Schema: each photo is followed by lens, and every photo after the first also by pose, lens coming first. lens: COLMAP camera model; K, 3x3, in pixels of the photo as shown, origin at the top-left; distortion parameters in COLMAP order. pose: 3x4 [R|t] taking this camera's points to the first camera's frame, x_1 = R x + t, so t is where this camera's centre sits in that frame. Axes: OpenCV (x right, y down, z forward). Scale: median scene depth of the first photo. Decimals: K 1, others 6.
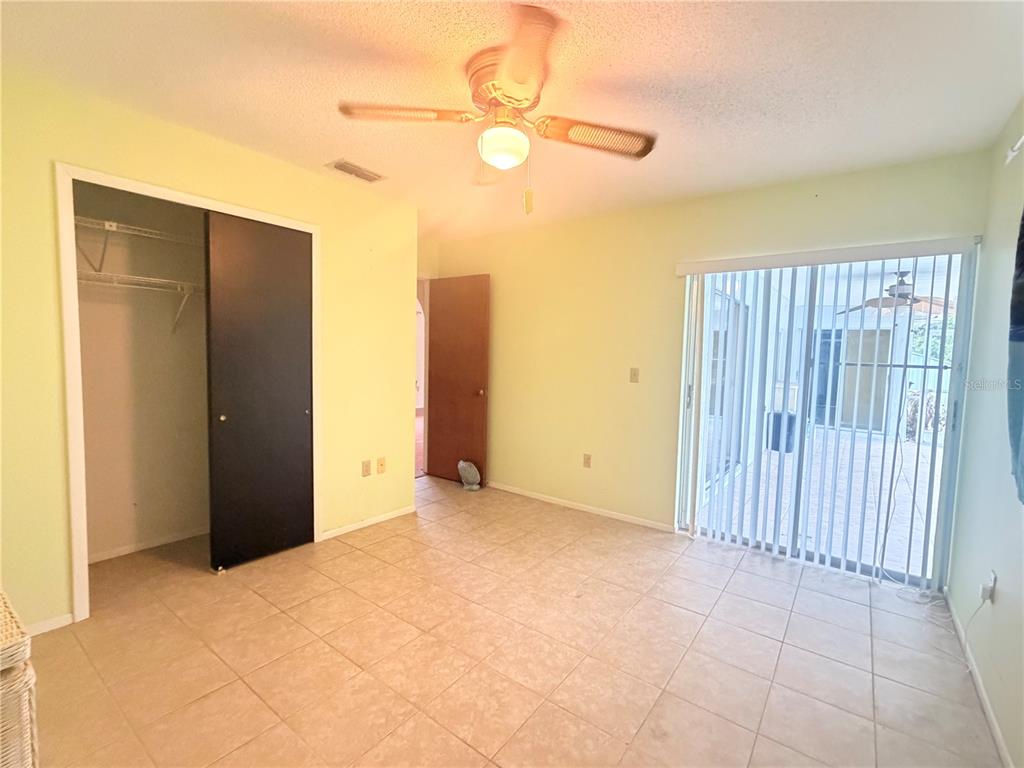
lens RADIAL K [[462.2, 0, 513.9], [0, 462.2, 384.9], [0, 0, 1]] dist [0.000326, -0.000331]
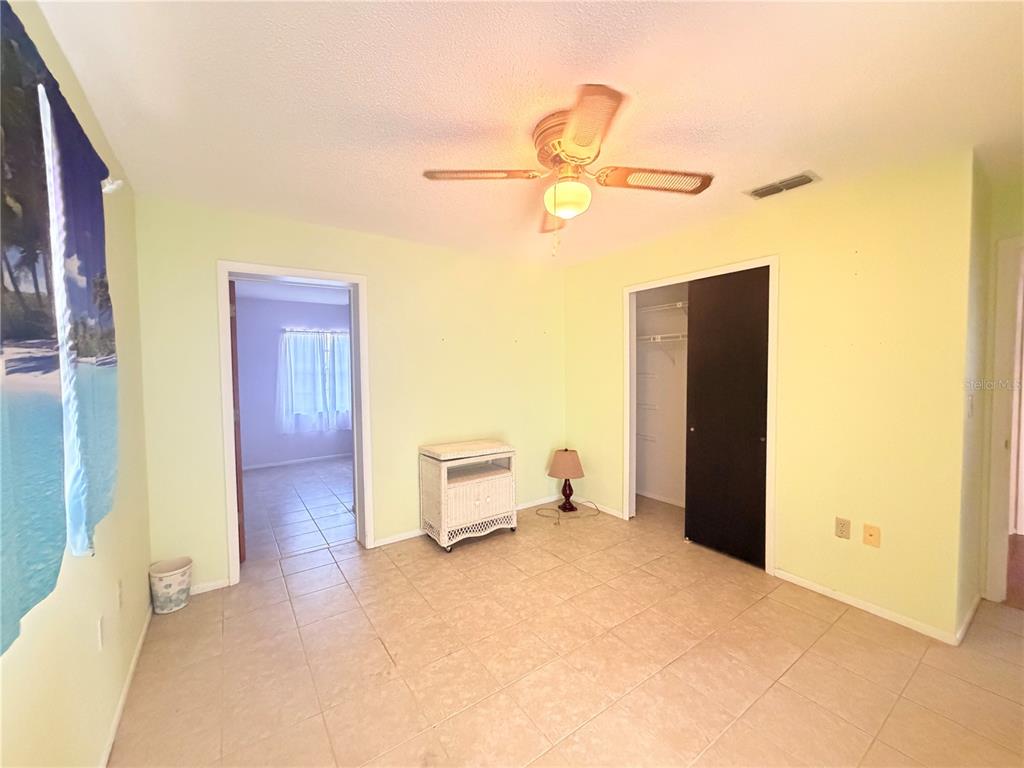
lens RADIAL K [[409.6, 0, 510.1], [0, 409.6, 385.2], [0, 0, 1]] dist [0.002475, 0.000214]
pose [[-0.314485, 0.019420, -0.949064, 0.675866], [-0.065568, 0.996958, 0.042126, -0.072630], [0.946995, 0.075476, -0.312255, 0.853354]]
